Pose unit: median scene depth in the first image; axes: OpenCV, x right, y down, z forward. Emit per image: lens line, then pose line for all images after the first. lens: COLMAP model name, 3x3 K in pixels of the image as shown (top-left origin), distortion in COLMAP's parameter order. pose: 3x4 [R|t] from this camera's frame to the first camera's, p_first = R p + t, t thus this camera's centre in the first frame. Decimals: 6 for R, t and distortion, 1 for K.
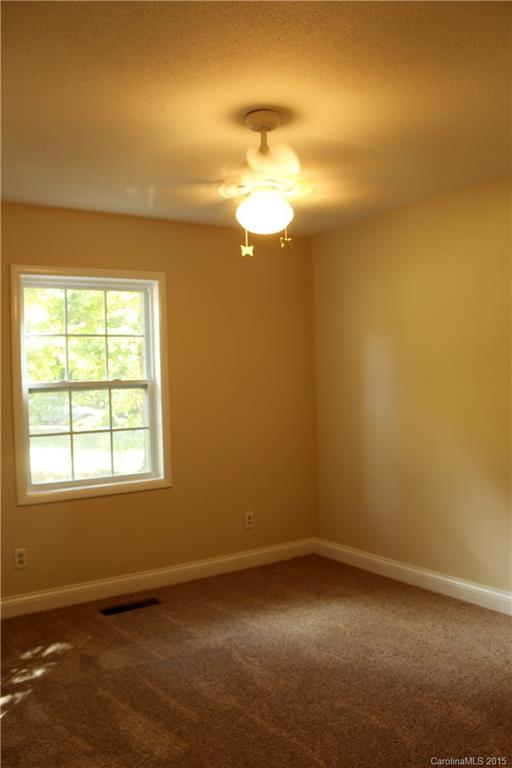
lens RADIAL K [[625.5, 0, 256.0], [0, 625.5, 384.0], [0, 0, 1]] dist [-0.198686, 0.001845]
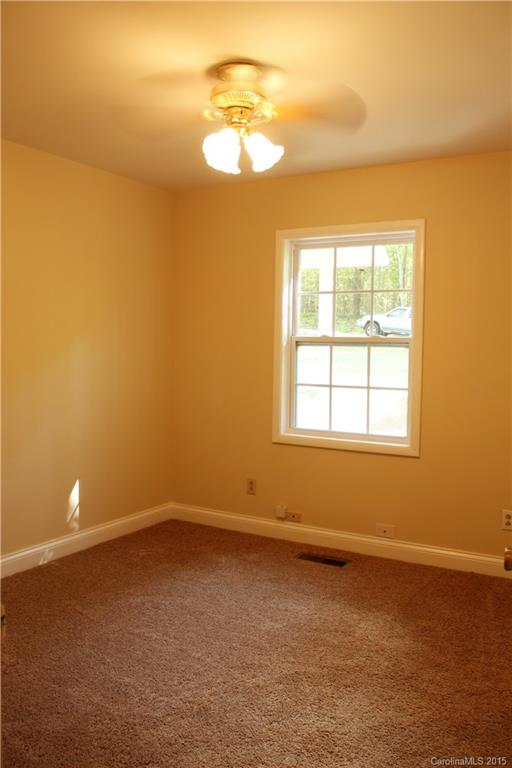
lens RADIAL K [[631.5, 0, 256.0], [0, 631.5, 384.0], [0, 0, 1]] dist [-0.116828, 0.006486]
pose [[0.434568, 0.098130, -0.895277, 0.587727], [-0.031856, 0.995099, 0.093609, -0.019304], [0.900076, -0.012159, 0.435564, 0.398393]]
